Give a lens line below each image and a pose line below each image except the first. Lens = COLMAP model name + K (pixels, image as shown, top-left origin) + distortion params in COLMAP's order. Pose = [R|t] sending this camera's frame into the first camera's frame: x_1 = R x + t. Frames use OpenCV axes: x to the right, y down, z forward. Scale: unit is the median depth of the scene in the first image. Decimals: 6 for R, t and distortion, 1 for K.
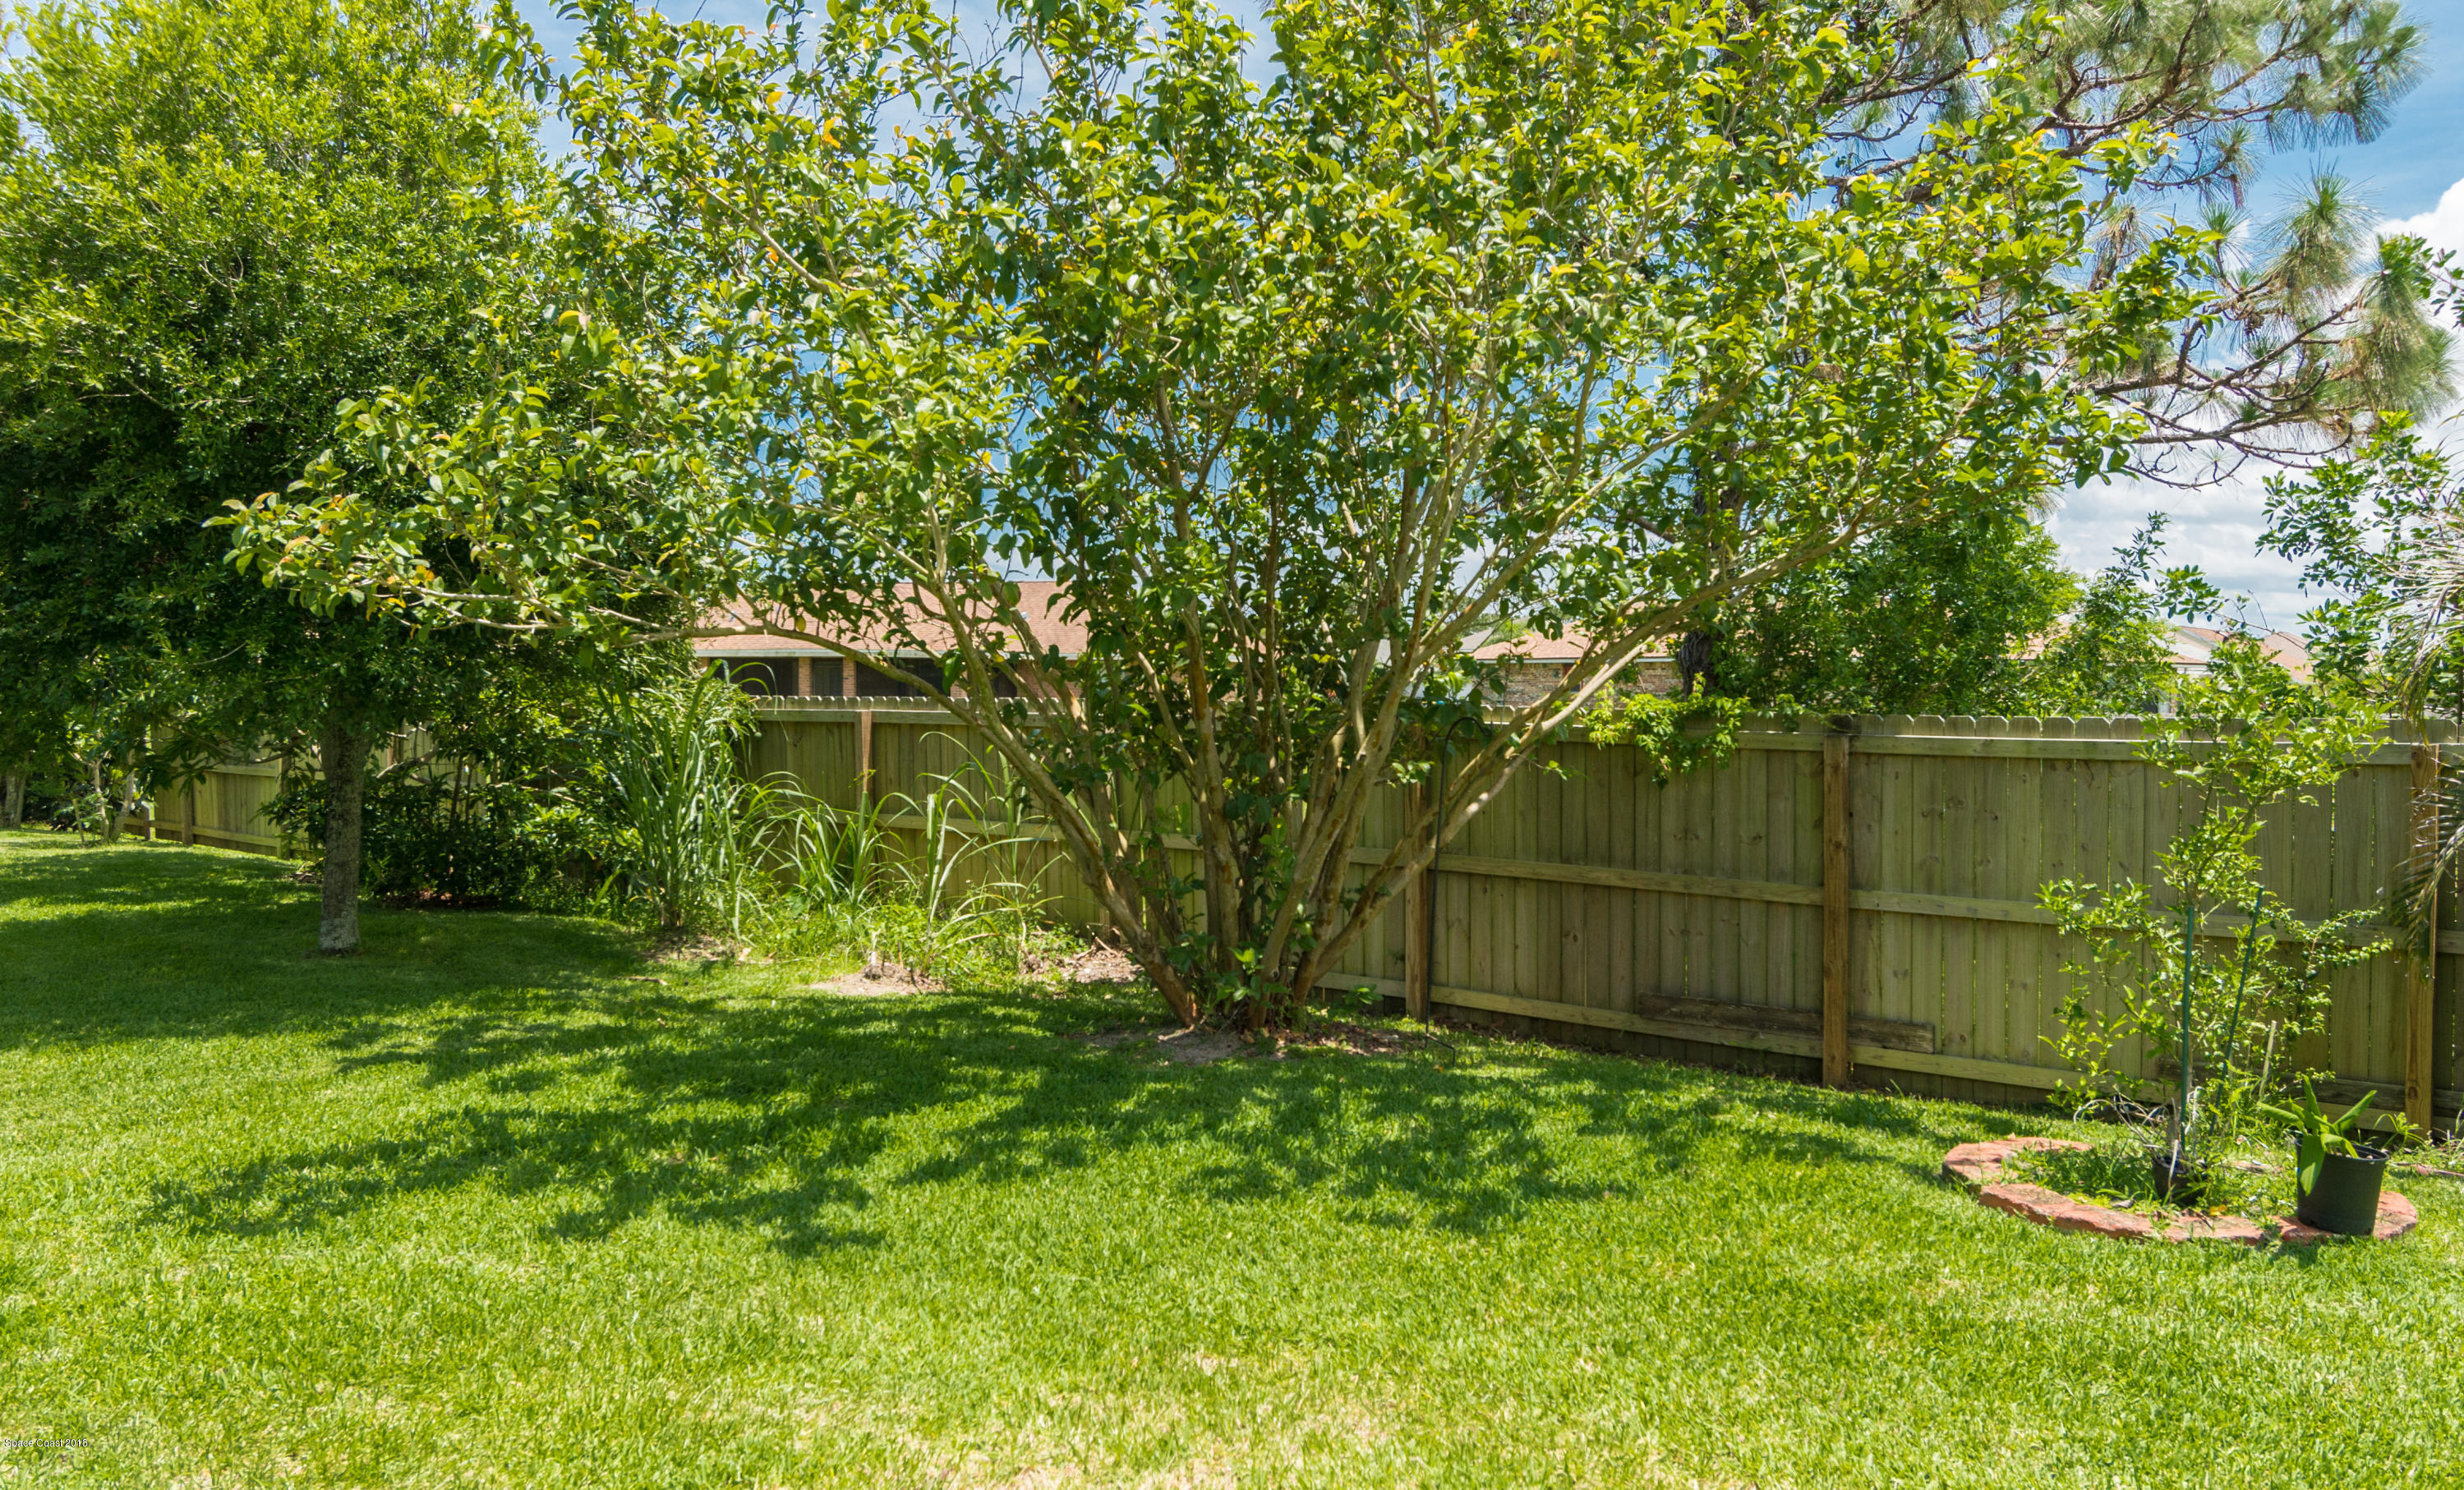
lens RADIAL K [[1790.5, 0, 1236.1], [0, 1790.5, 735.4], [0, 0, 1]] dist [0.028635, 0.007025]
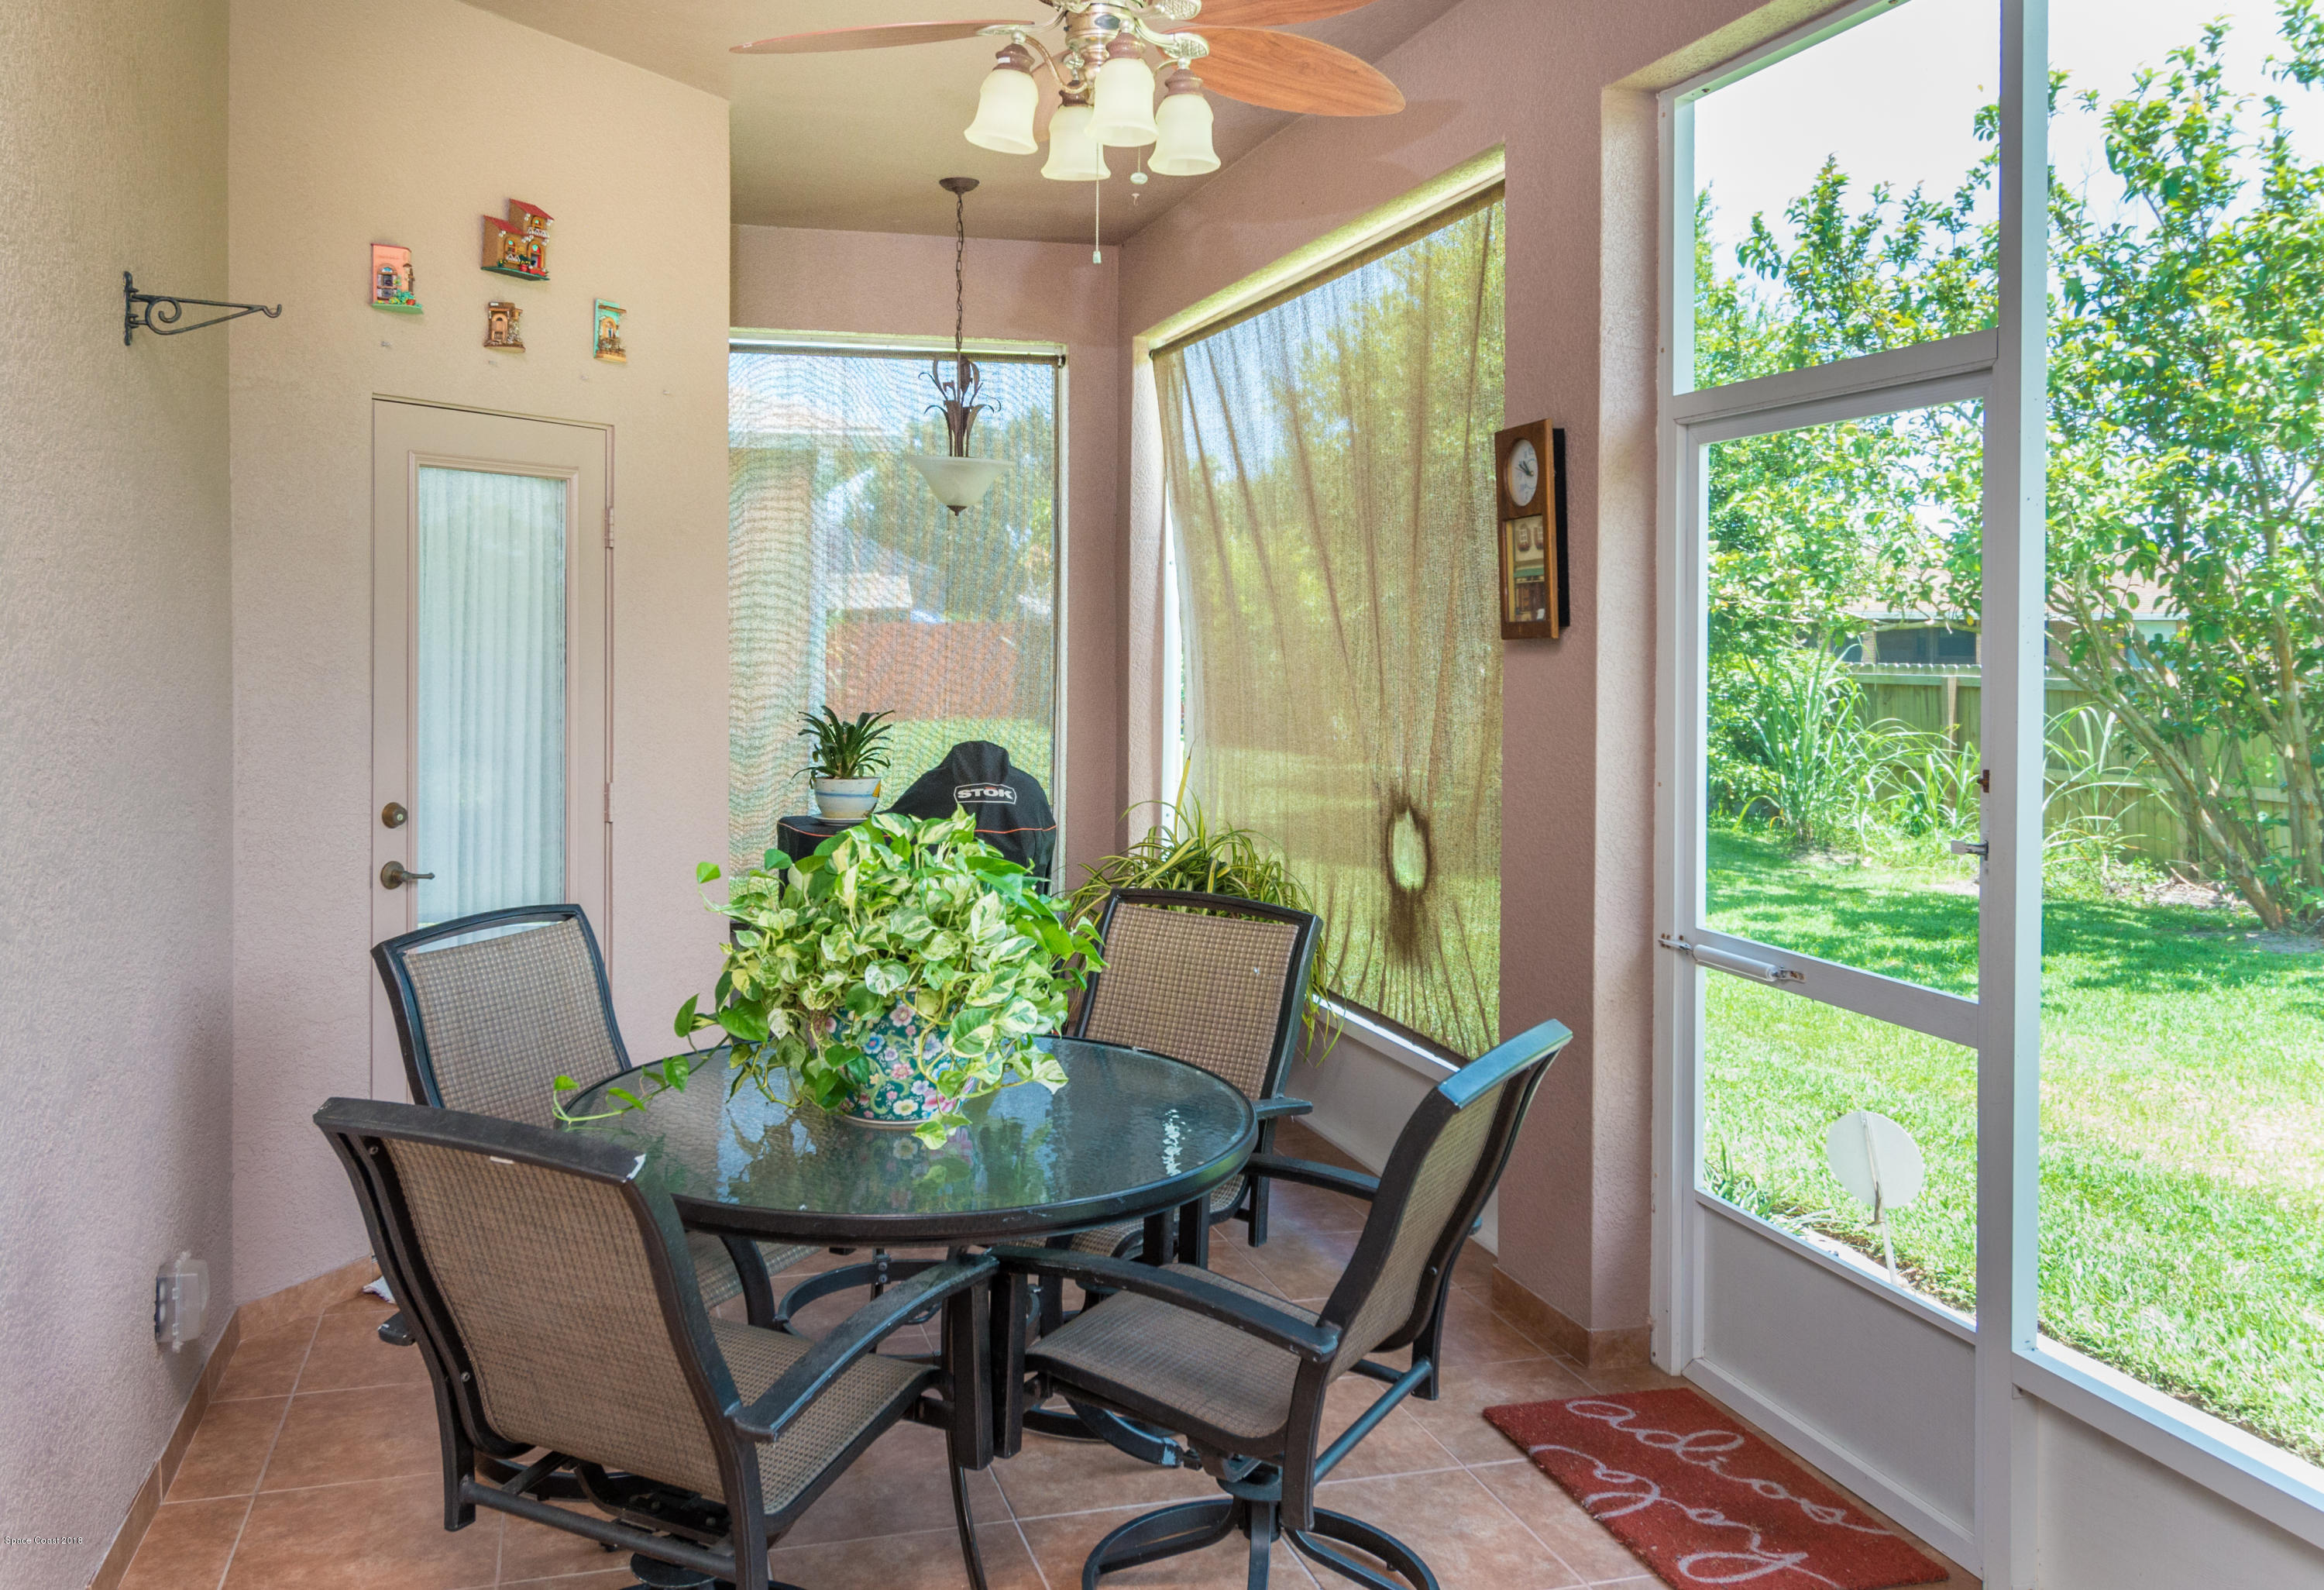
lens RADIAL K [[1764.3, 0, 1148.8], [0, 1764.3, 632.7], [0, 0, 1]] dist [0.011946, 0.003813]
pose [[0.837428, 0.001683, -0.546546, -0.008885], [-0.019195, 0.999469, -0.026334, -0.001583], [0.546211, 0.032544, 0.837015, -0.514914]]
